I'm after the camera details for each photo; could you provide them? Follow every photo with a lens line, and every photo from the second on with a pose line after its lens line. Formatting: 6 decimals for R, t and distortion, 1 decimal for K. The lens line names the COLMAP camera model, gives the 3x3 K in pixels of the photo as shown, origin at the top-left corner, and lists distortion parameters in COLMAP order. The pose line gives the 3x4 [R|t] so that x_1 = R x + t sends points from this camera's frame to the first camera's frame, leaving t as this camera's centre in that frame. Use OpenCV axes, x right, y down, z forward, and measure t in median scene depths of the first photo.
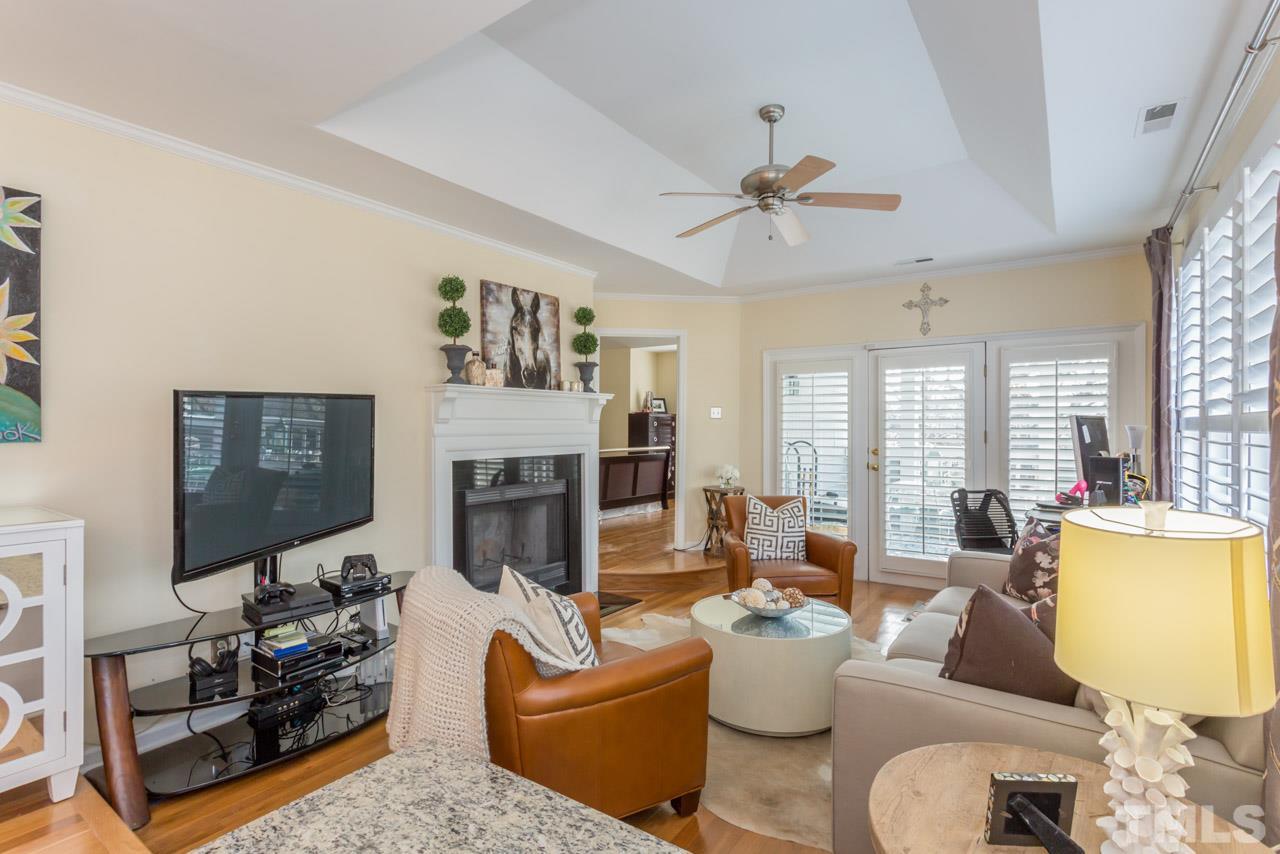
lens RADIAL K [[609.1, 0, 637.4], [0, 609.1, 424.4], [0, 0, 1]] dist [0.002037, 0.000762]
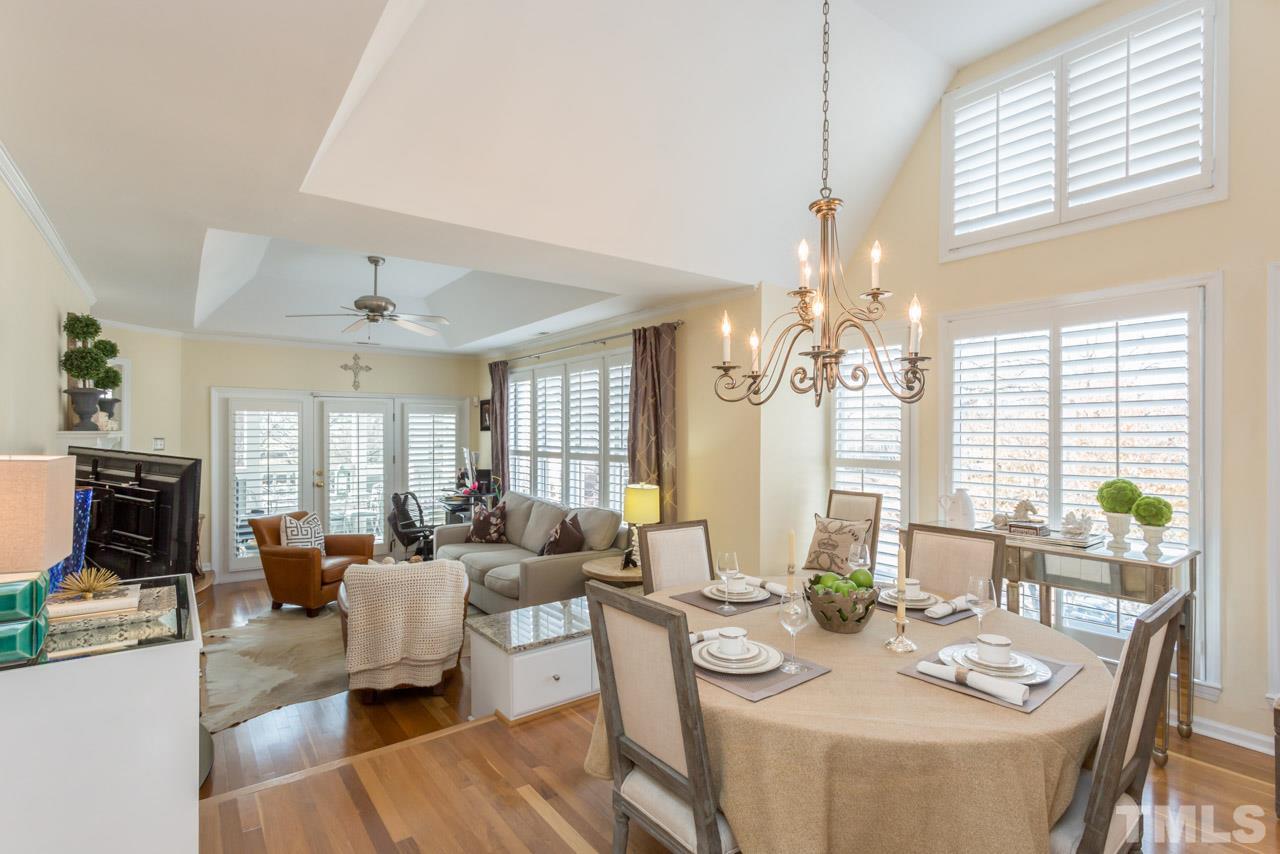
lens RADIAL K [[617.1, 0, 633.4], [0, 617.1, 437.3], [0, 0, 1]] dist [0.000224, 0.001479]
pose [[0.315385, -0.006148, 0.948944, -0.813841], [-0.003960, 0.999962, 0.007795, -0.056474], [-0.948955, -0.006216, 0.315349, -0.091485]]
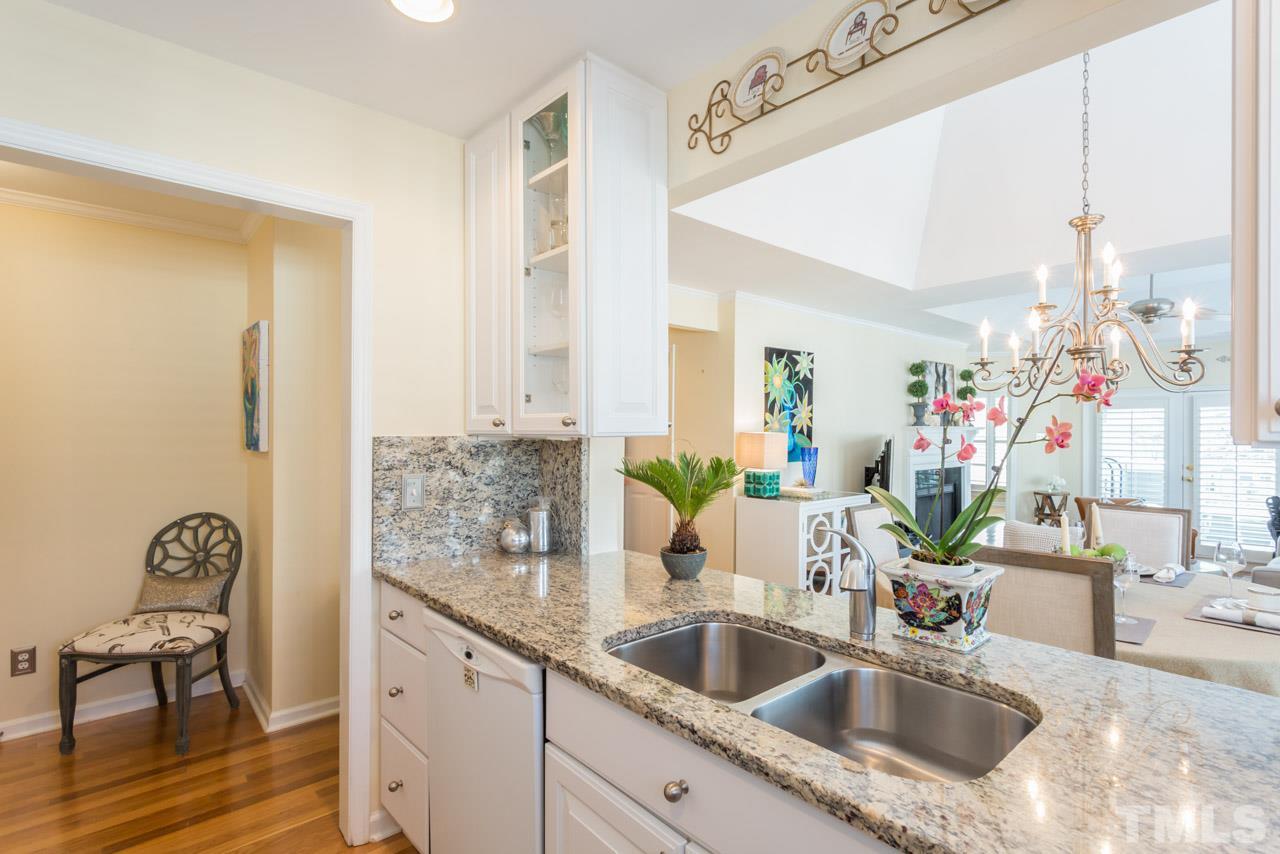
lens RADIAL K [[609.1, 0, 637.4], [0, 609.1, 424.4], [0, 0, 1]] dist [0.002037, 0.000762]
pose [[0.971455, -0.001893, -0.237215, -0.573330], [-0.000132, 0.999964, -0.008518, -0.047385], [0.237223, 0.008306, 0.971420, -0.723992]]
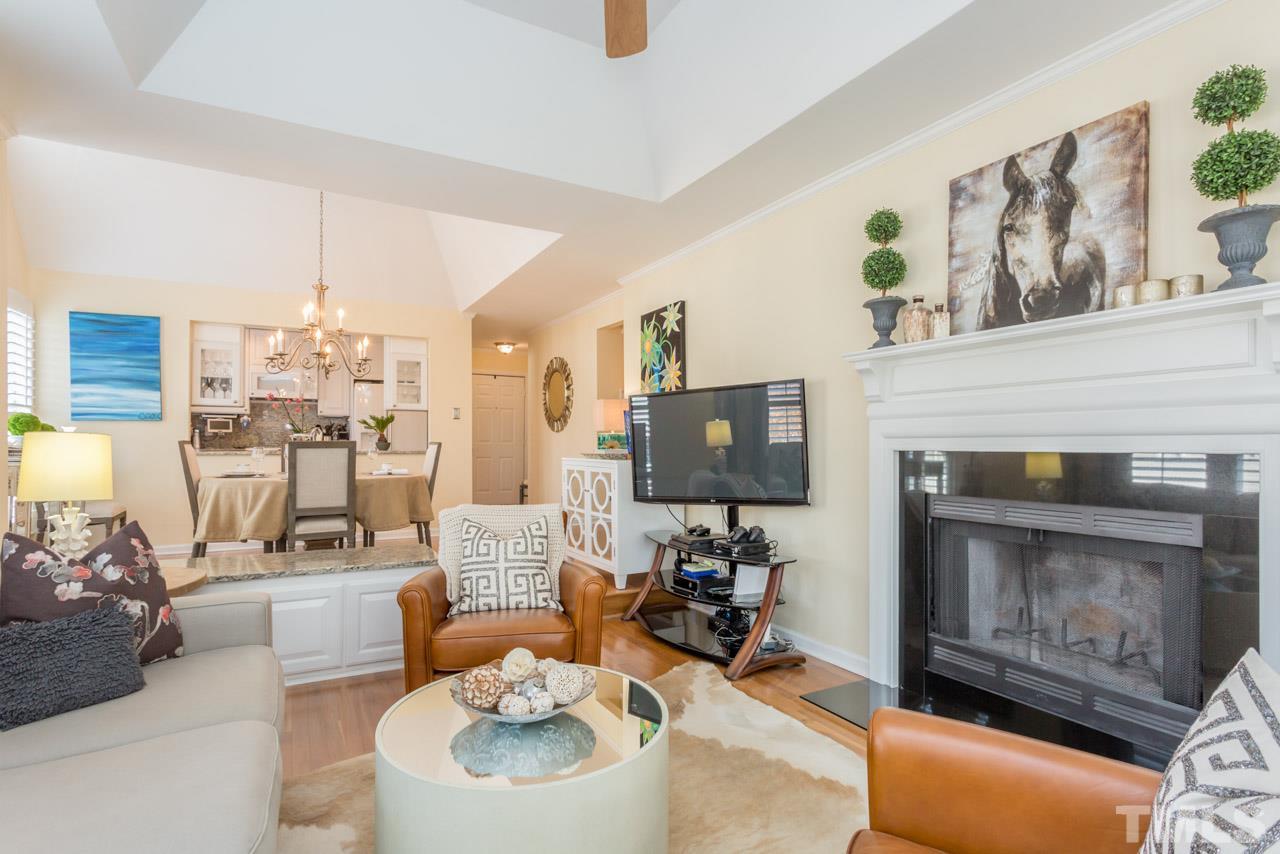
lens RADIAL K [[625.2, 0, 626.9], [0, 625.2, 434.0], [0, 0, 1]] dist [0.003000, 0.001021]
pose [[-0.440308, -0.012811, -0.897755, 0.475236], [0.001698, 0.999885, -0.015102, 0.044276], [0.897845, -0.008174, -0.440235, 0.915859]]
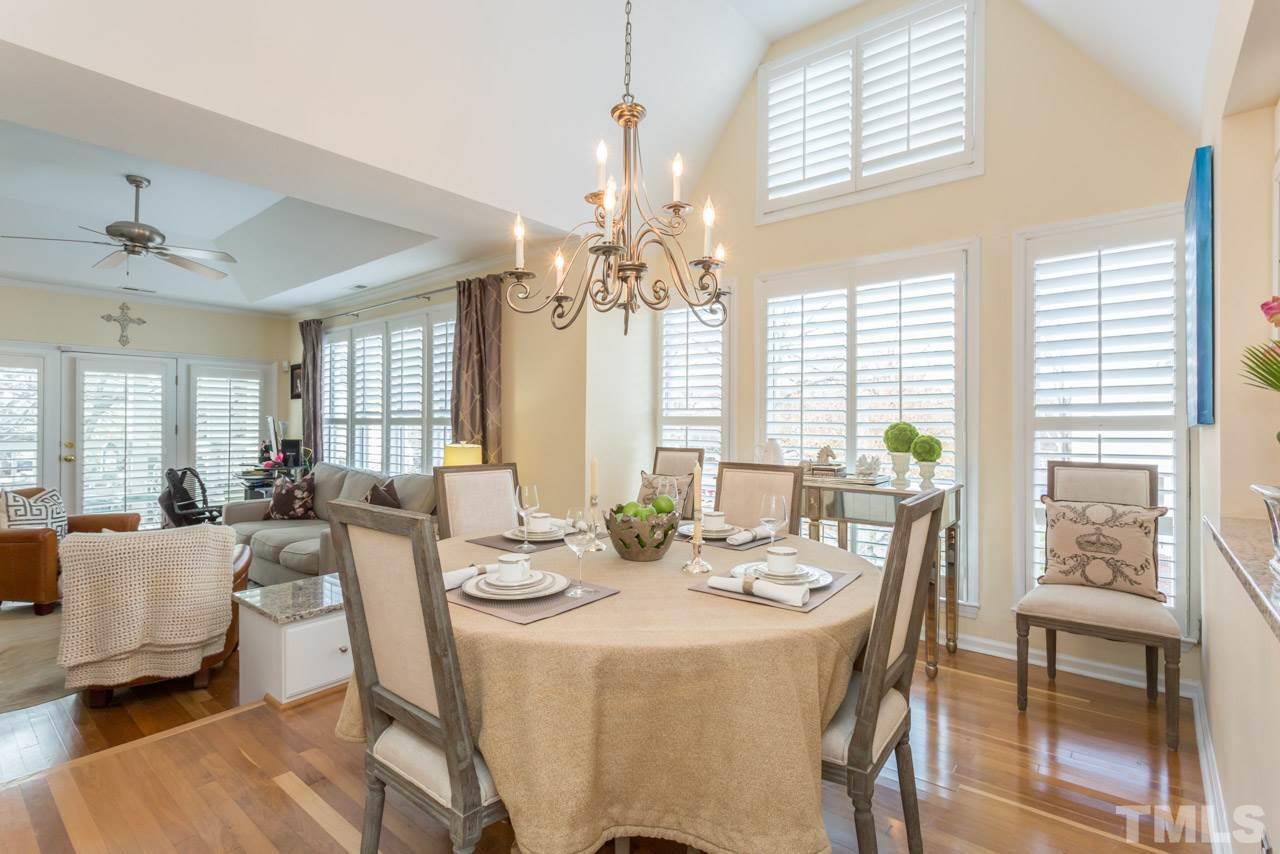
lens RADIAL K [[609.1, 0, 637.4], [0, 609.1, 424.4], [0, 0, 1]] dist [0.002037, 0.000762]
pose [[0.078737, -0.000800, 0.996895, -0.755122], [-0.008621, 0.999962, 0.001484, -0.002228], [-0.996858, -0.008711, 0.078727, -0.126643]]
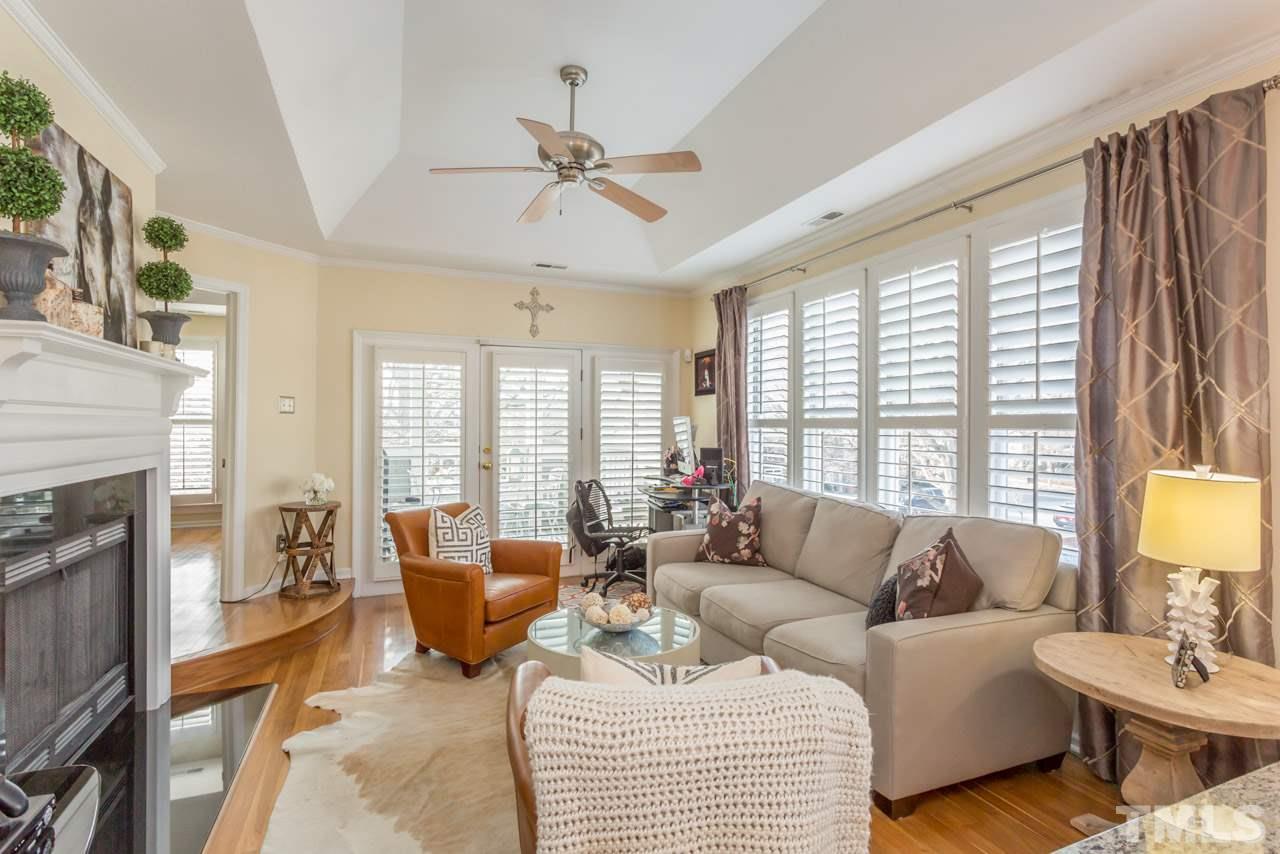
lens RADIAL K [[618.2, 0, 636.5], [0, 618.2, 426.0], [0, 0, 1]] dist [0.000493, -0.000087]
pose [[0.536751, 0.002353, 0.843737, -0.379962], [-0.007550, 0.999969, 0.002014, 0.003233], [-0.843707, -0.007451, 0.536752, 0.326473]]
